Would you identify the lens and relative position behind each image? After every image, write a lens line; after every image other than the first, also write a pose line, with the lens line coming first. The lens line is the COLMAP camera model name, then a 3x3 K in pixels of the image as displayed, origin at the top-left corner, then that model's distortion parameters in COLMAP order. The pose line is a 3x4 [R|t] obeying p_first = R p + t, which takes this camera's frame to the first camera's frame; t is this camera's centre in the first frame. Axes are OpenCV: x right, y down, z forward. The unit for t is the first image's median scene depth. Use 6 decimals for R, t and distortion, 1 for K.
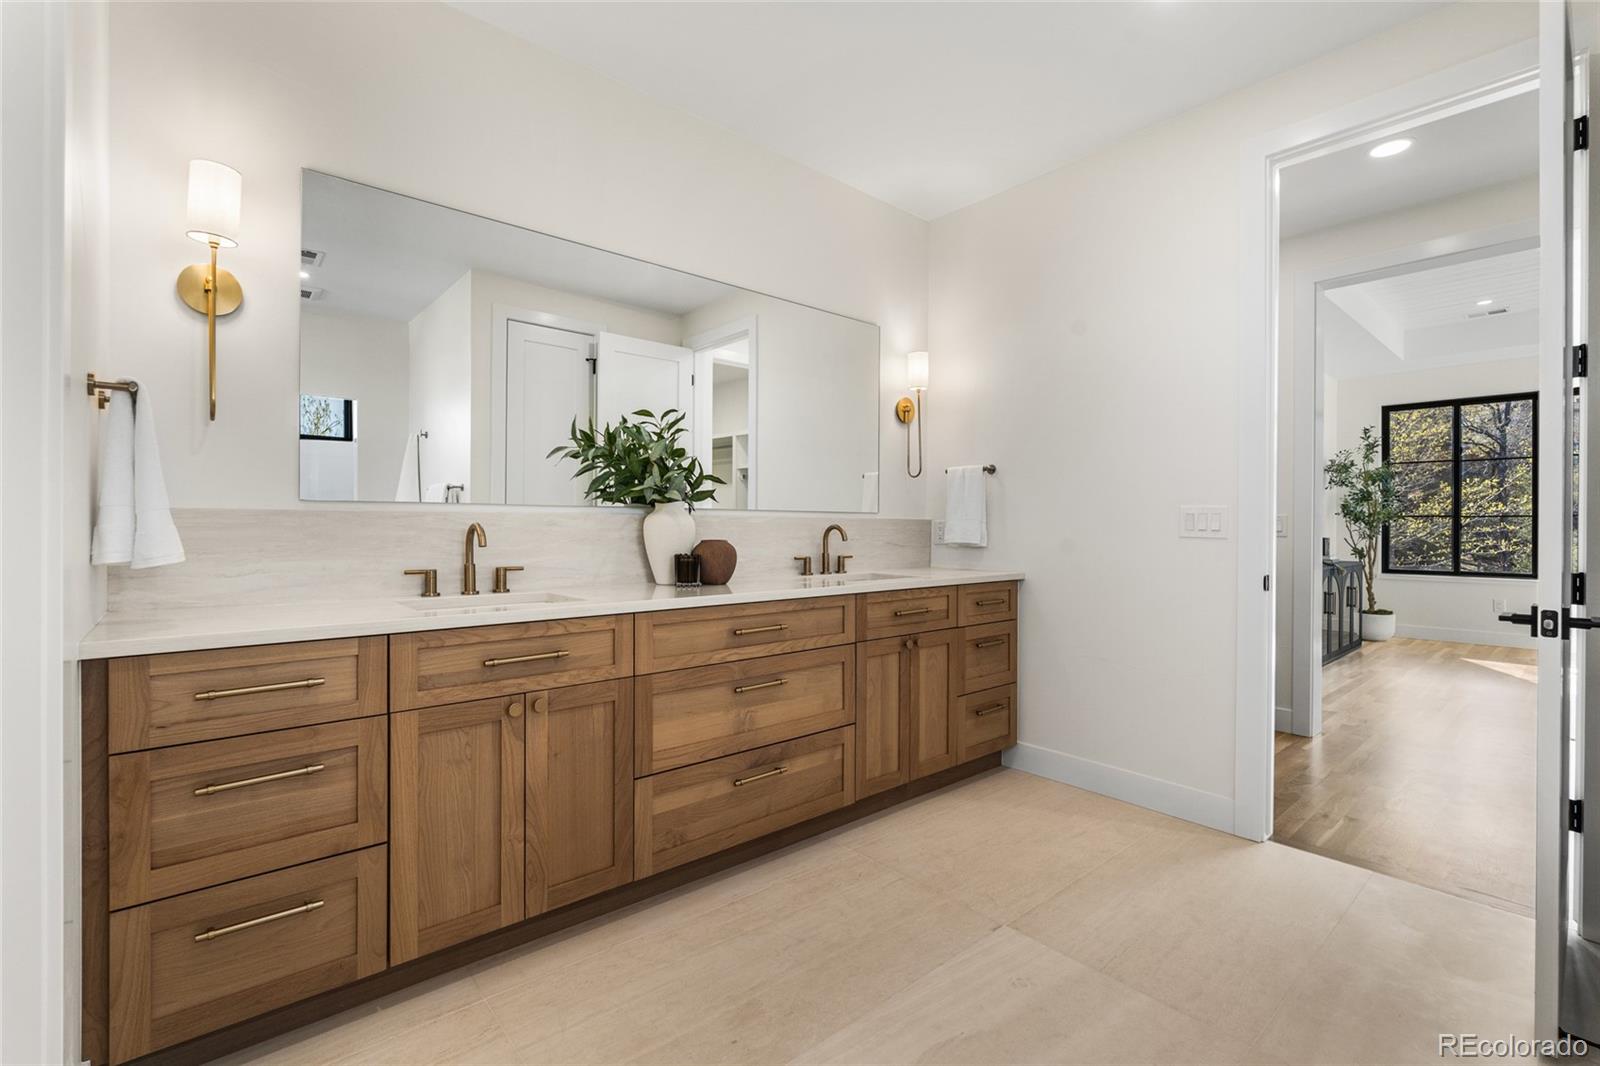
lens RADIAL K [[714.1, 0, 787.8], [0, 714.1, 531.4], [0, 0, 1]] dist [-0.003871, 0.001047]
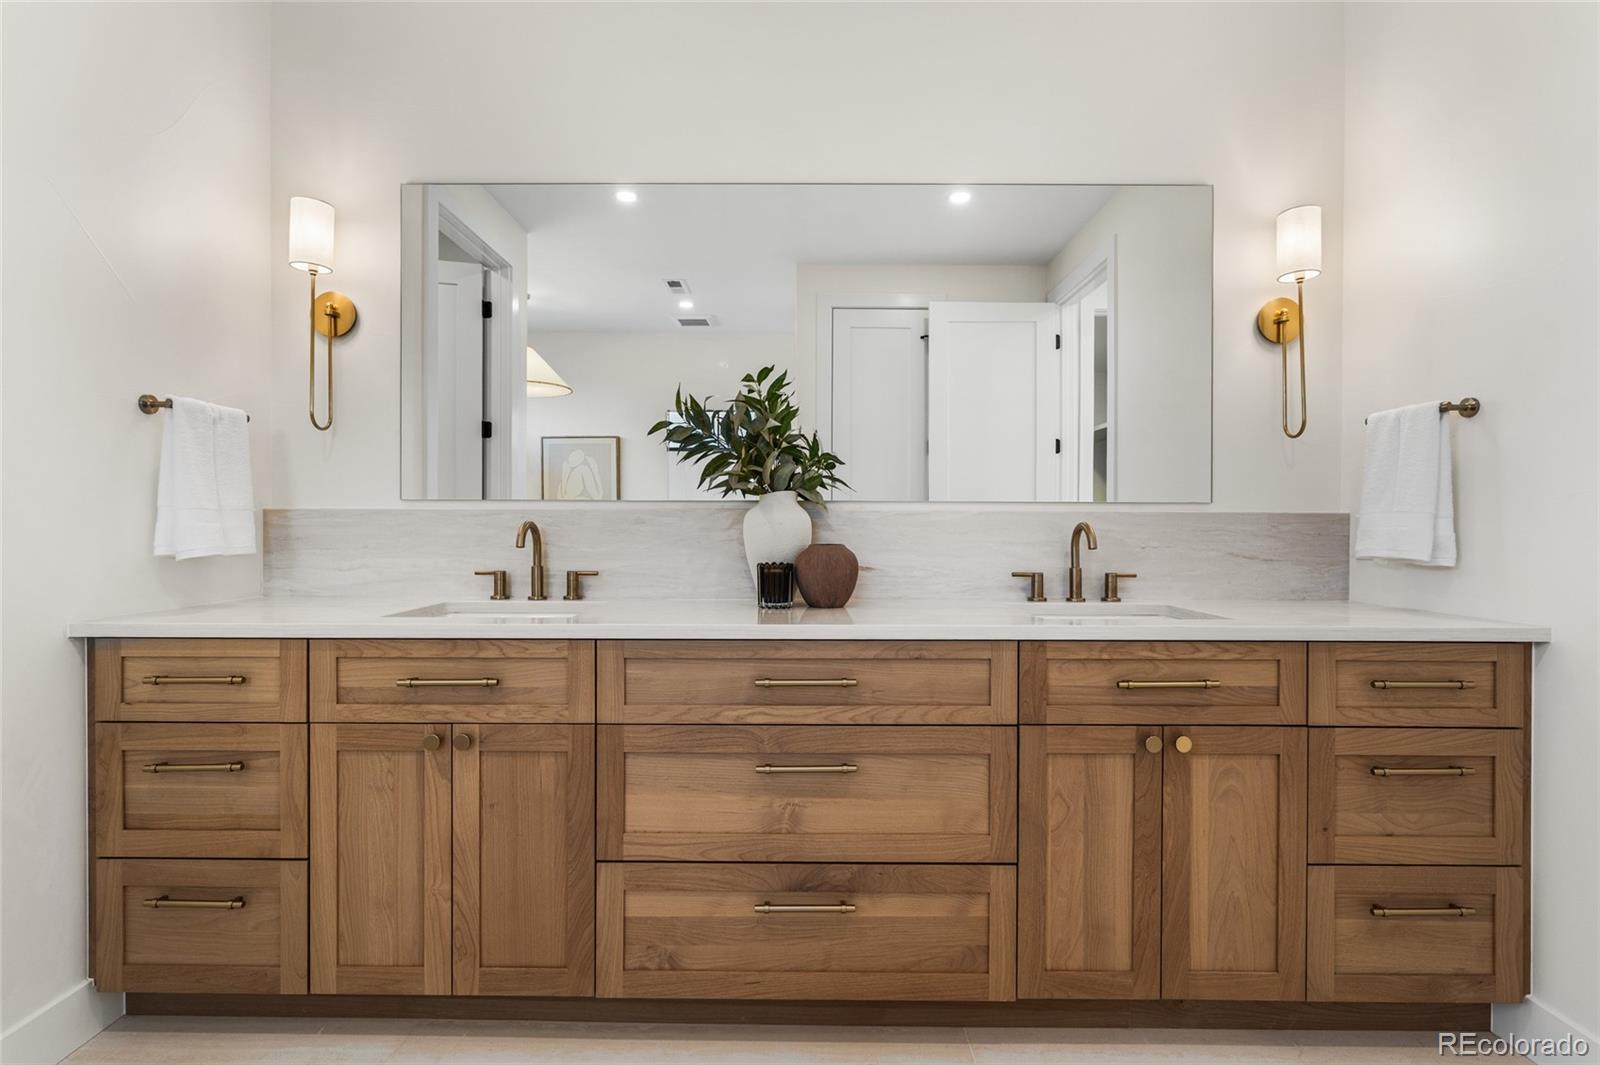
lens RADIAL K [[714.1, 0, 803.8], [0, 714.1, 530.6], [0, 0, 1]] dist [-0.003871, 0.001047]
pose [[0.755945, 0.002684, -0.654630, 0.388144], [-0.005750, 0.999980, -0.002540, 0.000579], [0.654610, 0.005684, 0.755945, 0.507600]]
